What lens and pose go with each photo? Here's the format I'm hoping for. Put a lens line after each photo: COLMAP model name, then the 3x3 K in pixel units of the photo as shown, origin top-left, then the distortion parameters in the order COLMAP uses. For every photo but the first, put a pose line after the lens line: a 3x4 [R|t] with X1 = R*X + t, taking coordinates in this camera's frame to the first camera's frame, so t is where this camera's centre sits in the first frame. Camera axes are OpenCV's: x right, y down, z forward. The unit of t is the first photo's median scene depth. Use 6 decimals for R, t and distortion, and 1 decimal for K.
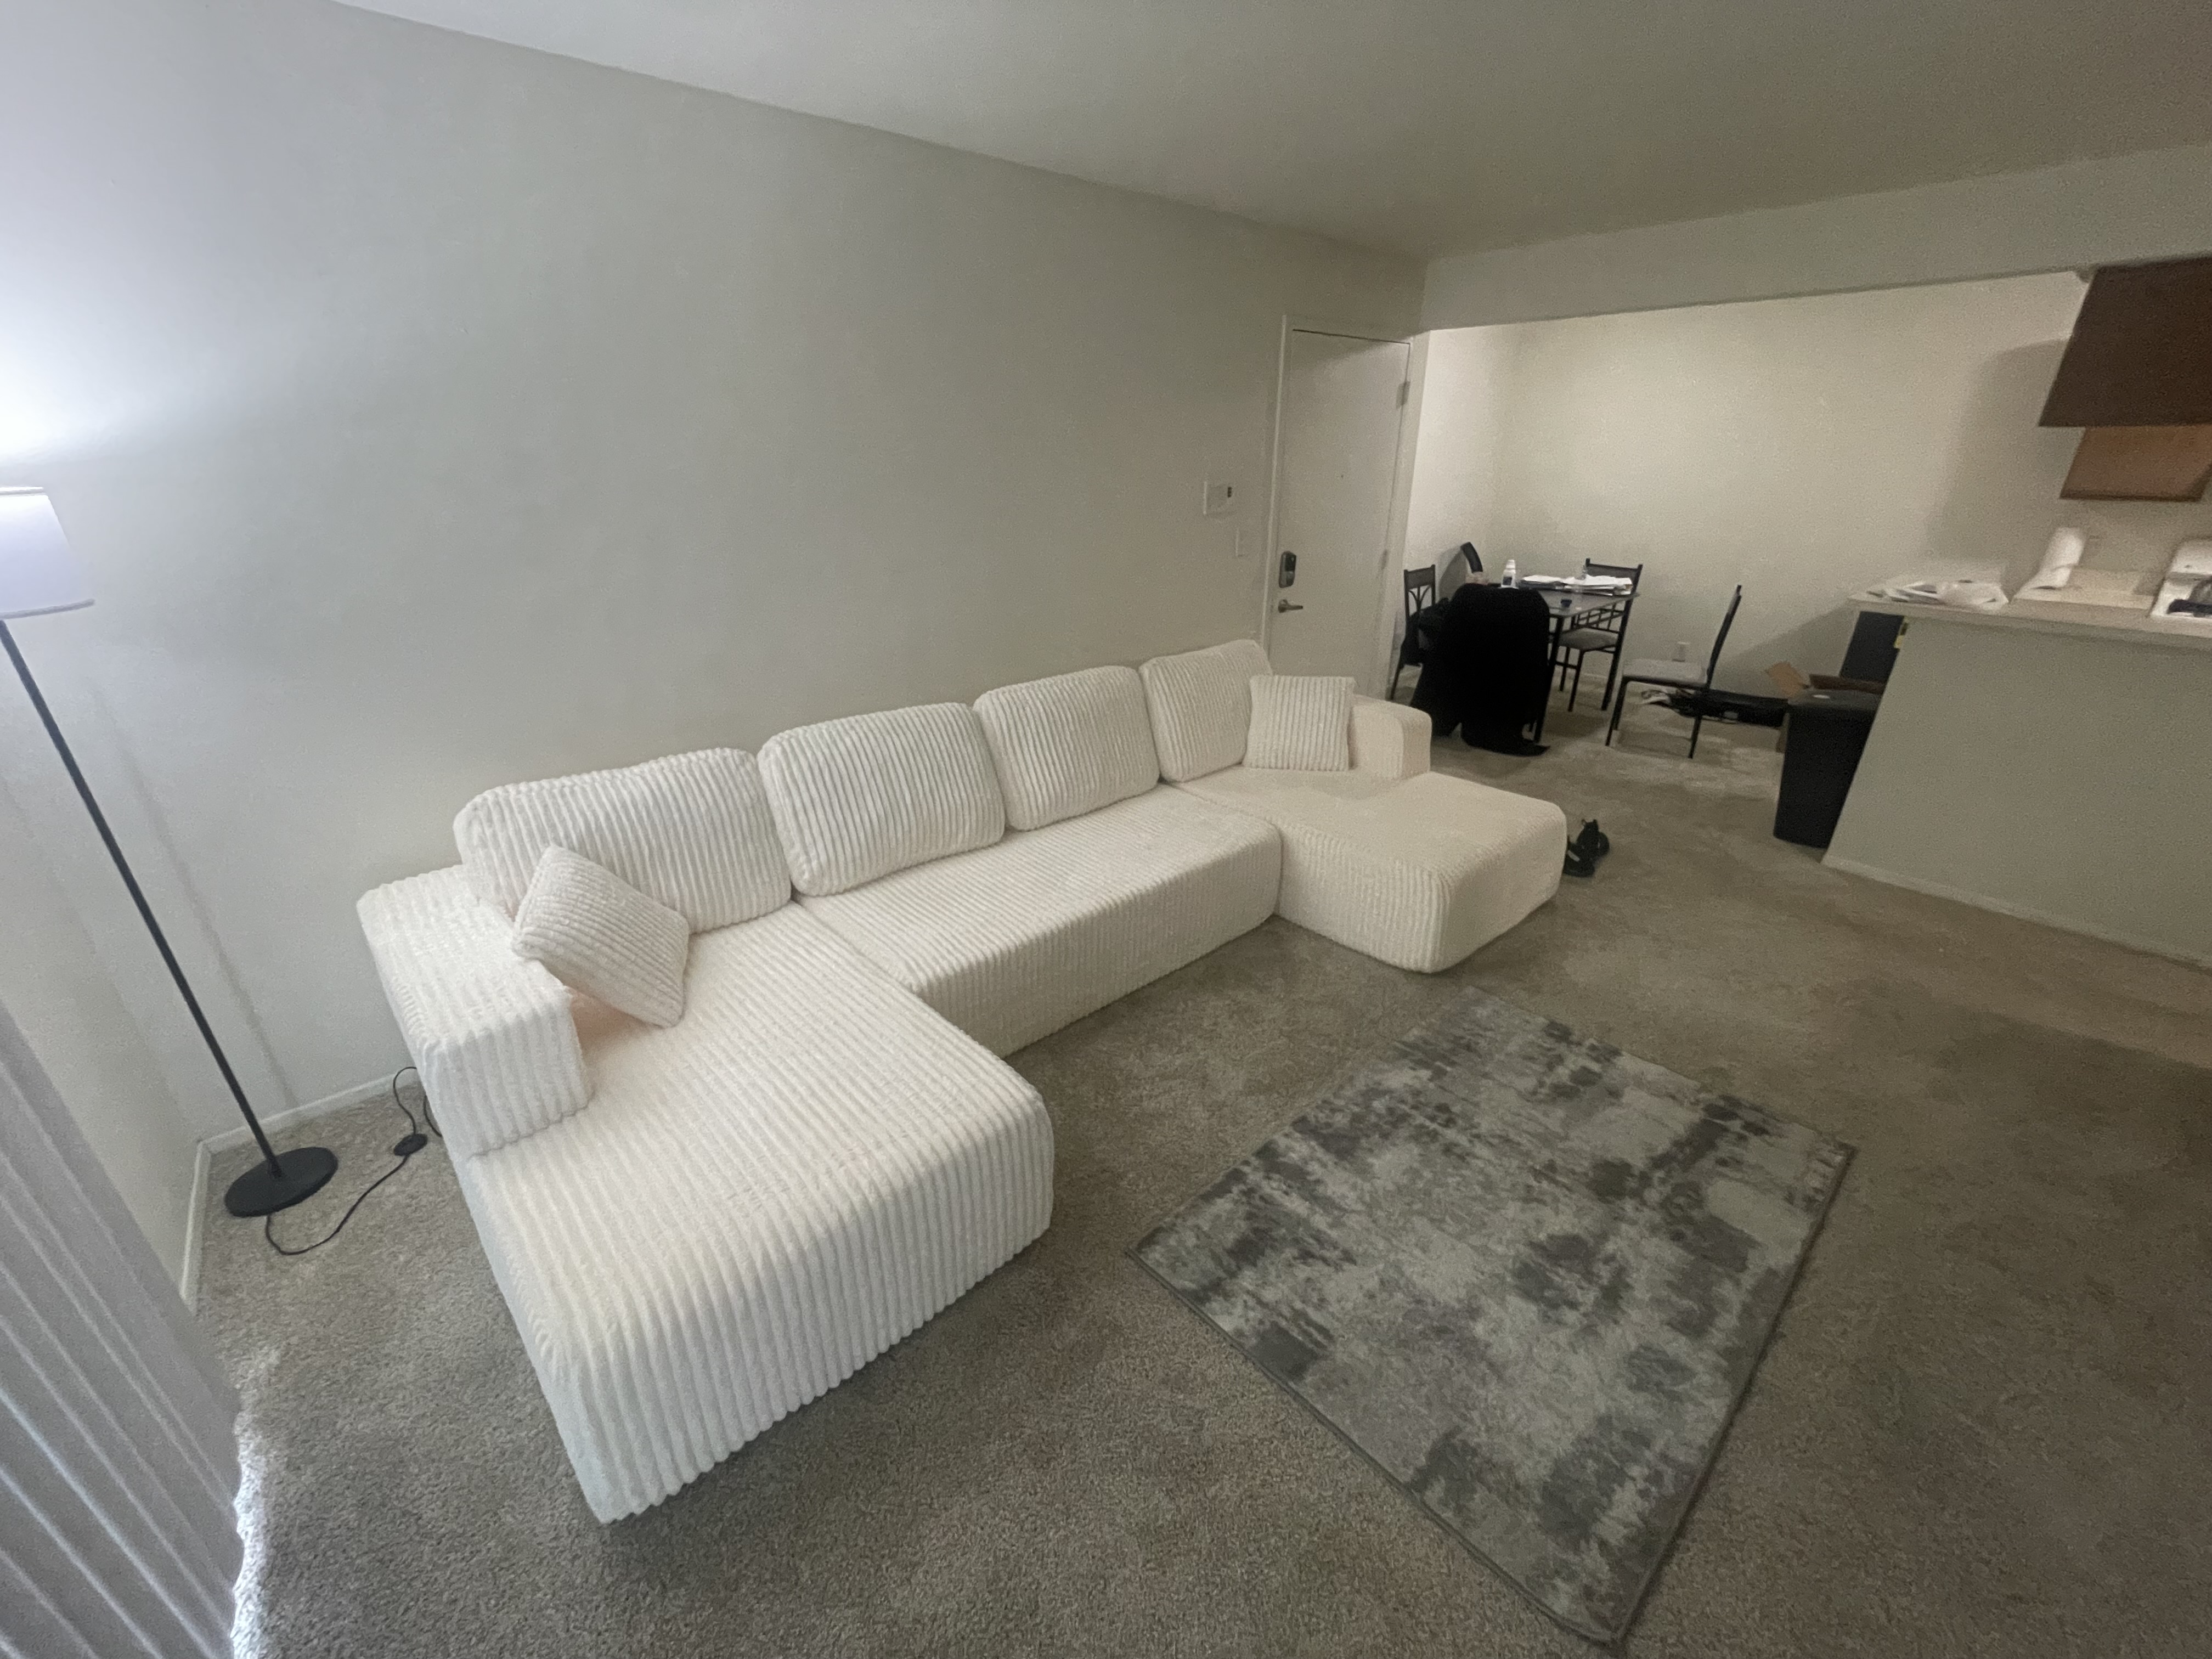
lens RADIAL K [[894.2, 0, 1106.0], [0, 894.2, 829.5], [0, 0, 1]] dist [-0.003950, 0.000280]
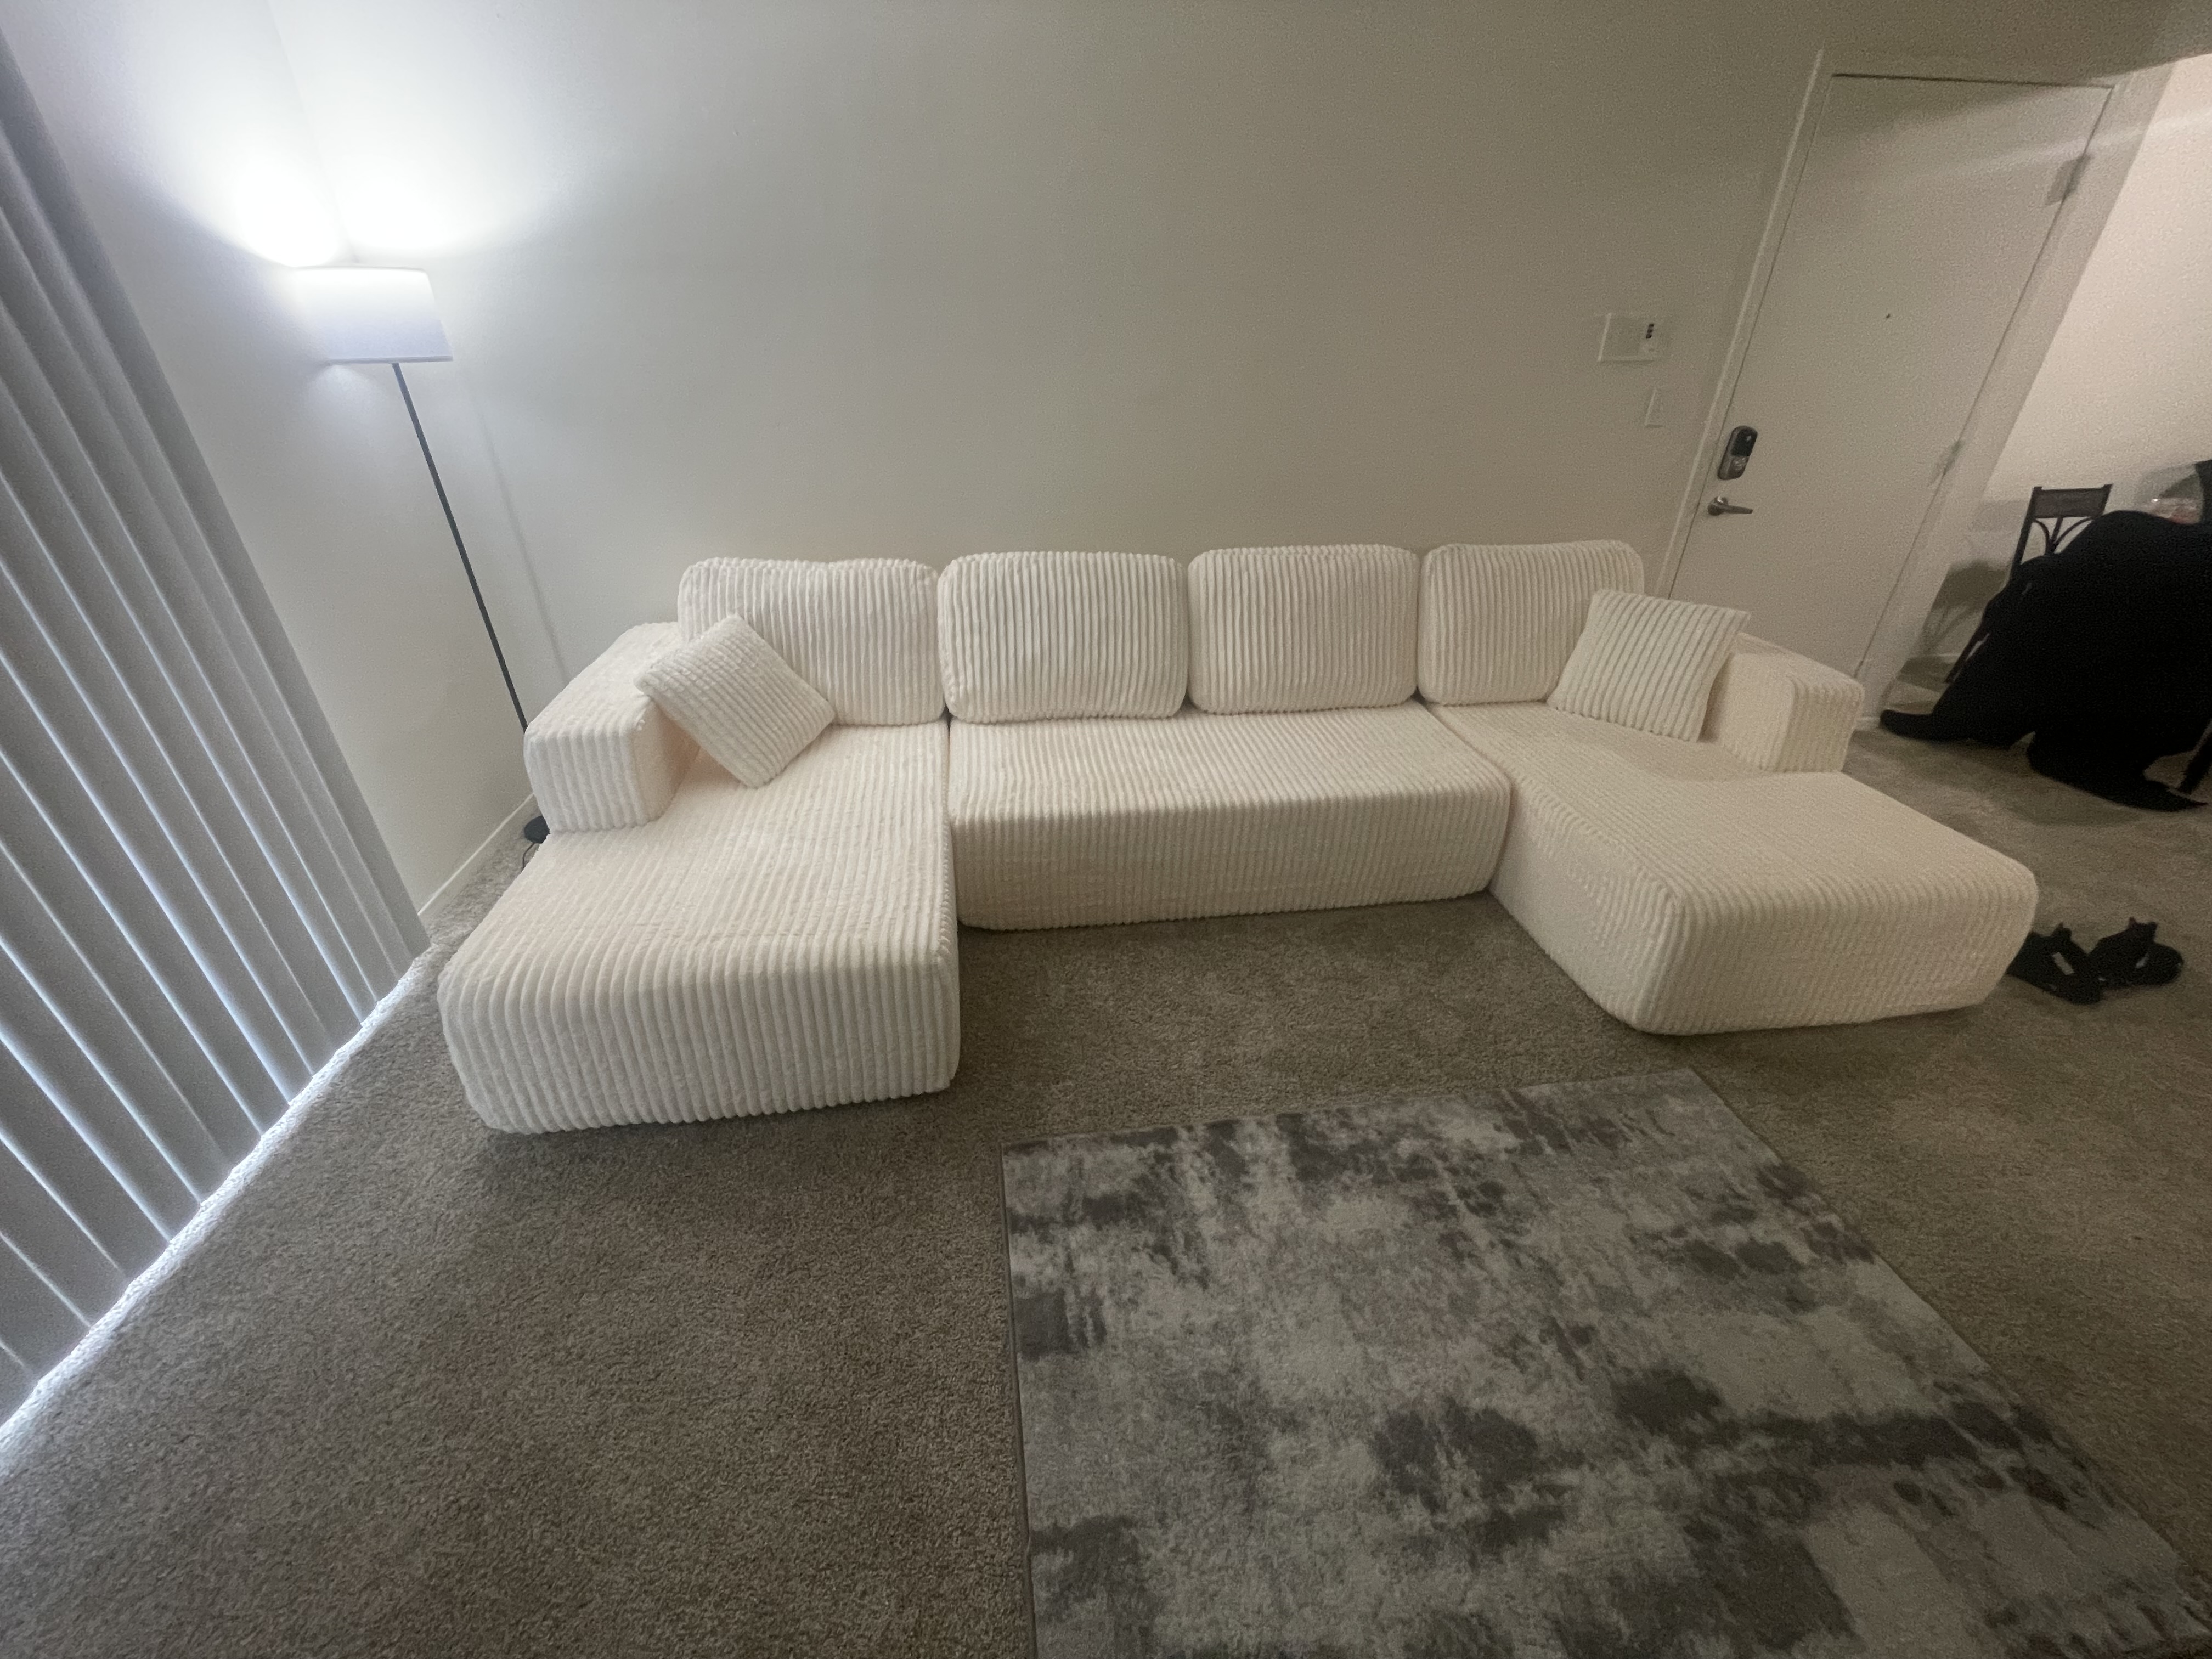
lens RADIAL K [[894.2, 0, 1106.0], [0, 894.2, 829.5], [0, 0, 1]] dist [-0.003950, 0.000280]
pose [[0.826877, 0.280583, -0.487389, 0.399482], [-0.227819, 0.959475, 0.165850, -0.015331], [0.514173, -0.026101, 0.857290, 0.236588]]
